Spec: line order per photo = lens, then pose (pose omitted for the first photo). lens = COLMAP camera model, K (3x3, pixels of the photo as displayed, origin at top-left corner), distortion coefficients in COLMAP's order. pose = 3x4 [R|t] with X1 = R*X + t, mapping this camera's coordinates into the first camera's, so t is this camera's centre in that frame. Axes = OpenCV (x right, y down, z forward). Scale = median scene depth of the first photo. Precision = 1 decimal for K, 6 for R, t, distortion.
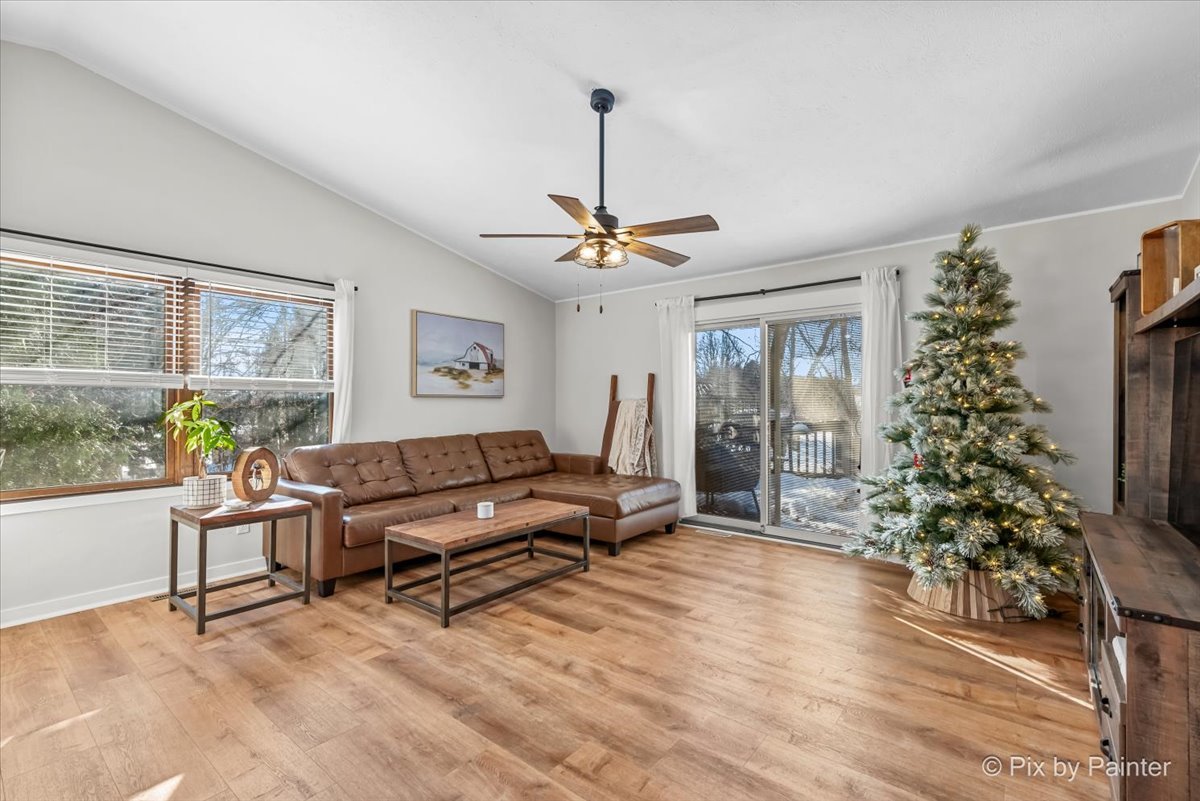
lens RADIAL K [[518.8, 0, 600.0], [0, 518.8, 400.5], [0, 0, 1]] dist [-0.001767, -0.000302]
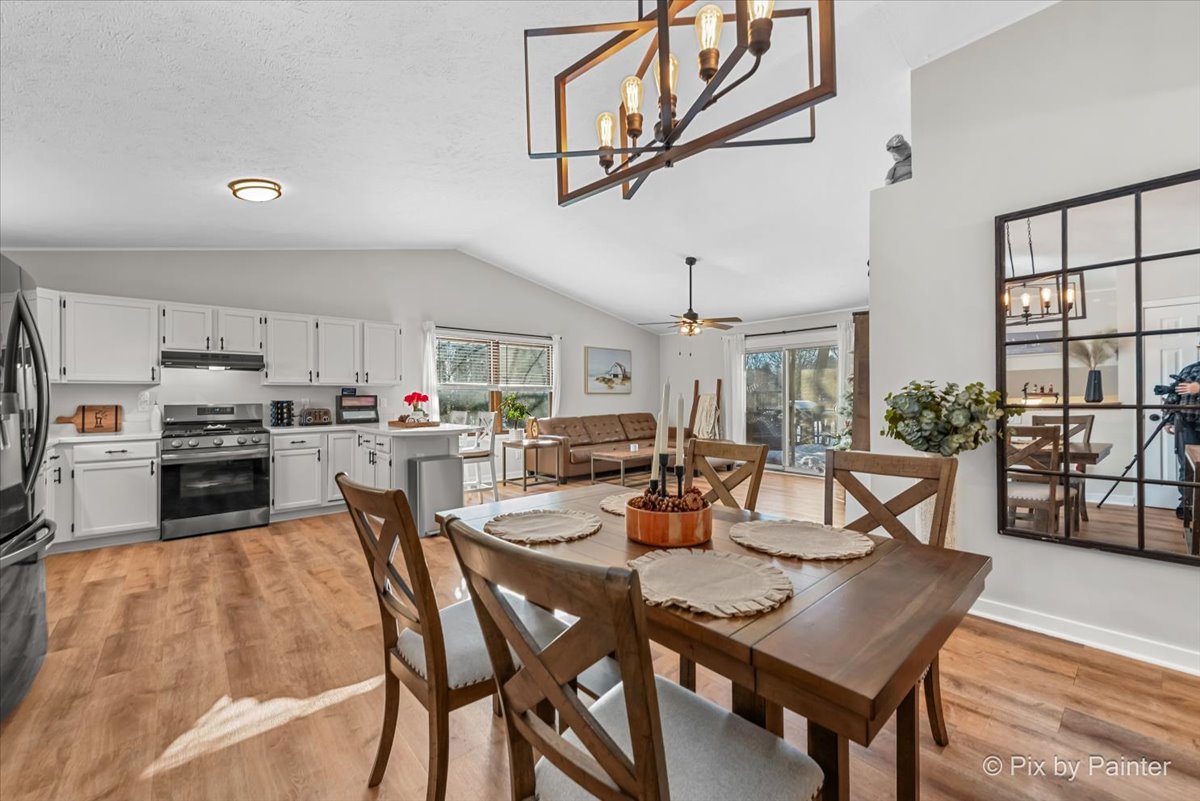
lens RADIAL K [[467.5, 0, 601.4], [0, 467.5, 396.4], [0, 0, 1]] dist [-0.001460, -0.000415]
pose [[0.984961, -0.003060, -0.172752, -0.017120], [0.003866, 0.999983, 0.004329, -0.004503], [0.172736, -0.004932, 0.984956, -0.627385]]
